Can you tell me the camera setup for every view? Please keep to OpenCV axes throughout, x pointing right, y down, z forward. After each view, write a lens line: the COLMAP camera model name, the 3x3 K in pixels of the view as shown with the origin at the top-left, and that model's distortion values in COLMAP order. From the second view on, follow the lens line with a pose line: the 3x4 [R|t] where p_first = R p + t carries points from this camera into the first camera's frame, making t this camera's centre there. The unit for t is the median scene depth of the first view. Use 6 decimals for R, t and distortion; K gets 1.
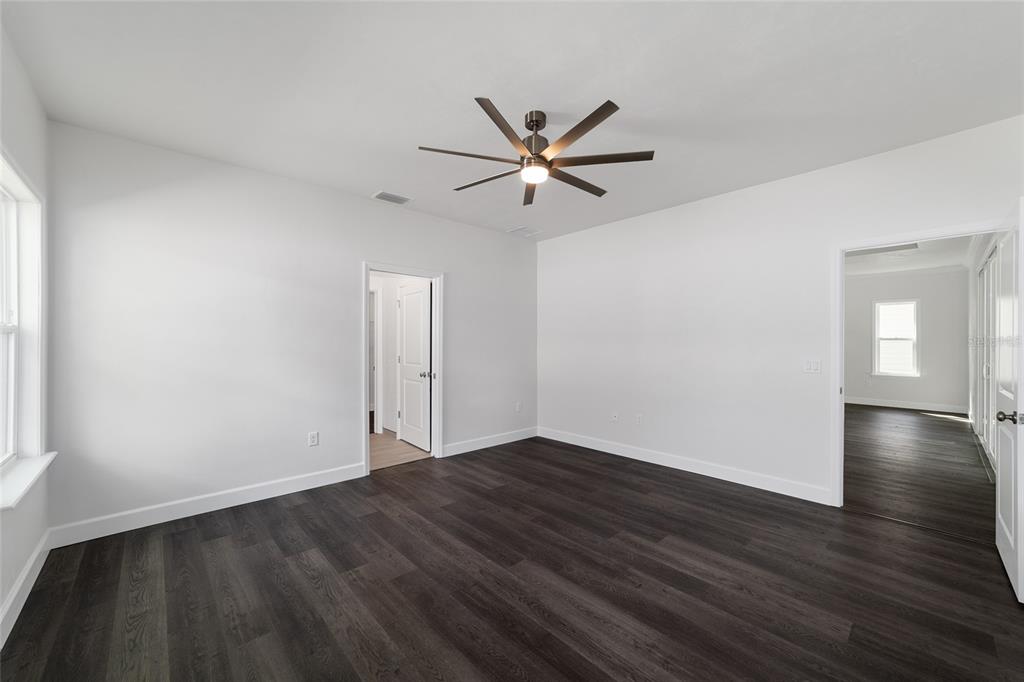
lens RADIAL K [[392.7, 0, 506.7], [0, 392.7, 340.6], [0, 0, 1]] dist [-0.016096, 0.006387]
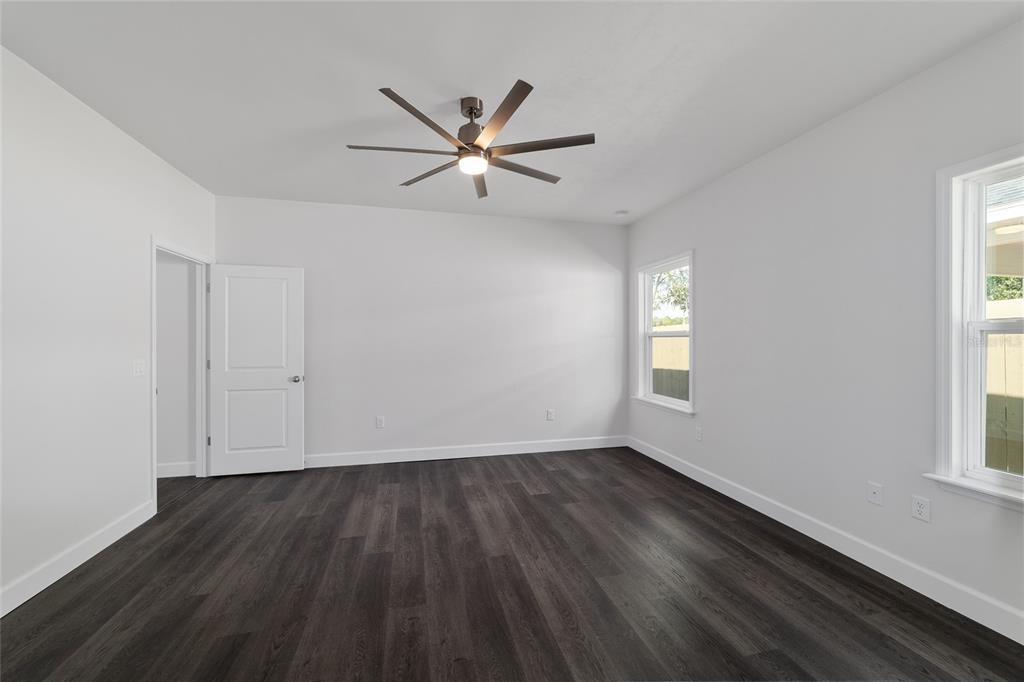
lens RADIAL K [[392.7, 0, 508.6], [0, 392.7, 338.2], [0, 0, 1]] dist [-0.016096, 0.006387]
pose [[-0.878679, 0.001733, 0.477410, -0.487849], [-0.001905, 0.999973, -0.007136, 0.002112], [-0.477409, -0.007179, -0.878652, 1.899811]]
